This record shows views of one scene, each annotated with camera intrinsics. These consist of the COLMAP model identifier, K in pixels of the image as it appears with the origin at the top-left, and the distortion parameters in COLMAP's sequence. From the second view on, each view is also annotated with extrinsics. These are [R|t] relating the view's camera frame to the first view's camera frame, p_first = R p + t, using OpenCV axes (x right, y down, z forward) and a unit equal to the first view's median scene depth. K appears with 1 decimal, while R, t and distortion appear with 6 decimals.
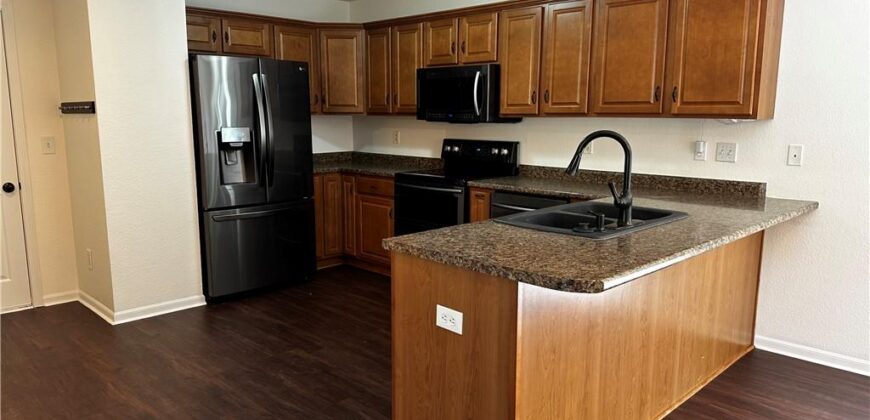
lens RADIAL K [[602.2, 0, 435.0], [0, 602.2, 210.0], [0, 0, 1]] dist [0.158735, -0.323451]
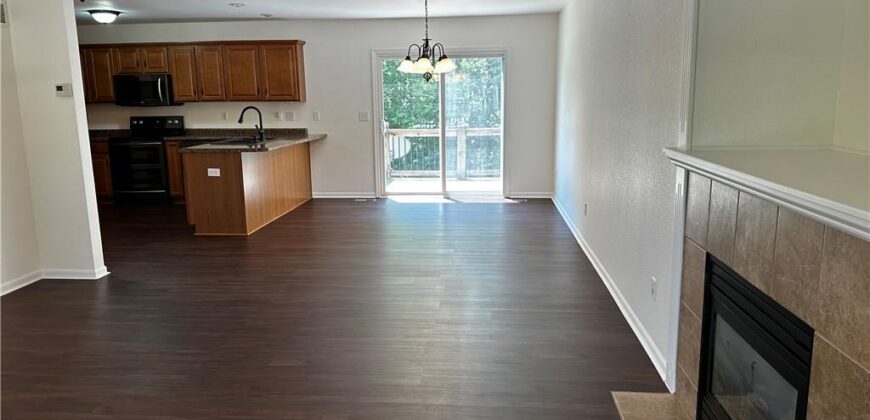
lens RADIAL K [[602.2, 0, 435.0], [0, 602.2, 210.0], [0, 0, 1]] dist [0.158735, -0.323451]
pose [[0.766675, -0.135559, 0.627562, -0.511164], [0.121998, 0.990406, 0.064896, 0.149144], [-0.630338, 0.026807, 0.775858, -0.960620]]
